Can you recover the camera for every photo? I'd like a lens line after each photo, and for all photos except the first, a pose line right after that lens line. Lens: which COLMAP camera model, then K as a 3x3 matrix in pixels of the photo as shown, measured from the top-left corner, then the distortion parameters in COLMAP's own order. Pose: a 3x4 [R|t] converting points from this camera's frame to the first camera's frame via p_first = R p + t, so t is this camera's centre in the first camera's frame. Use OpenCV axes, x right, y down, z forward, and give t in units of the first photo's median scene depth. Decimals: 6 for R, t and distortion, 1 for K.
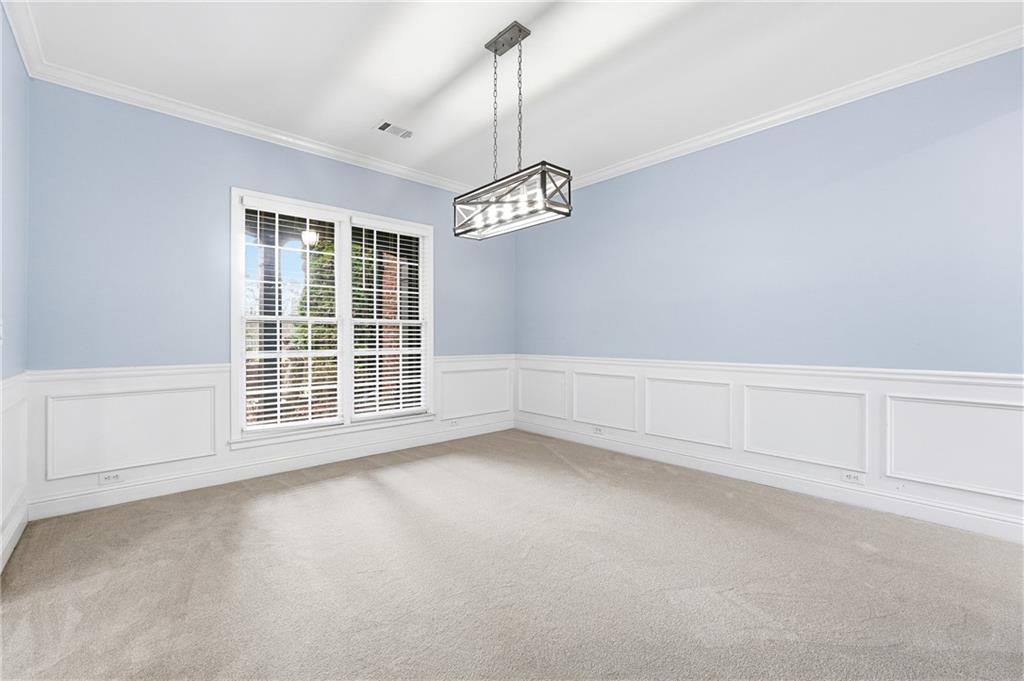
lens RADIAL K [[430.7, 0, 510.8], [0, 430.7, 336.7], [0, 0, 1]] dist [-0.009186, 0.000653]
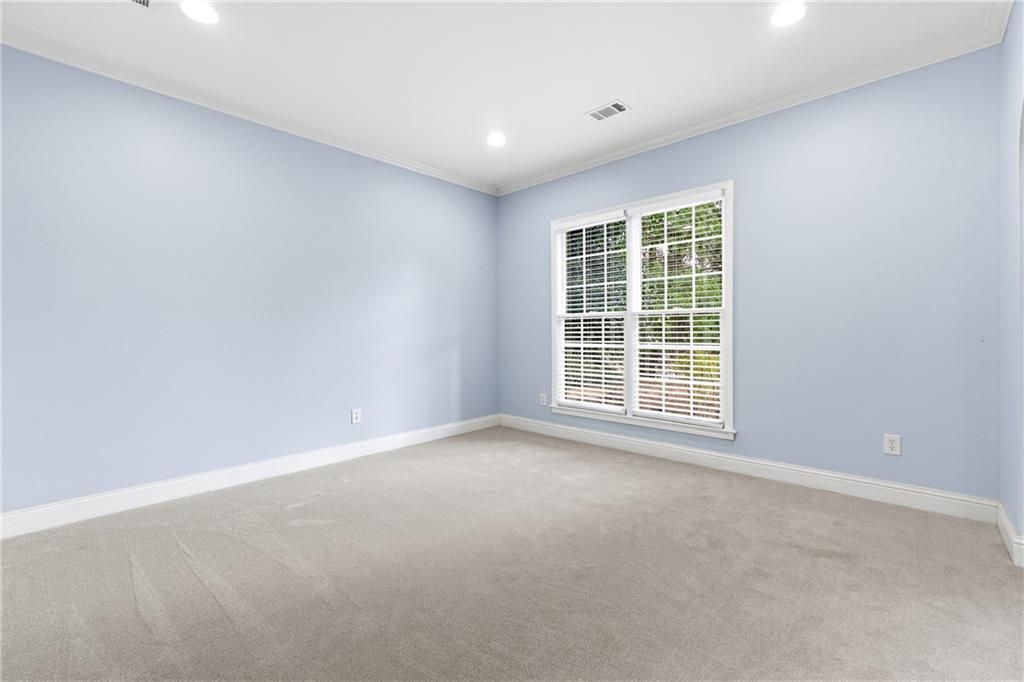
lens RADIAL K [[430.7, 0, 509.1], [0, 430.7, 342.3], [0, 0, 1]] dist [-0.009186, 0.000653]
pose [[0.074489, 0.026941, -0.996858, 0.592515], [0.004352, 0.999617, 0.027341, 0.000822], [0.997212, -0.006375, 0.074343, 0.623193]]
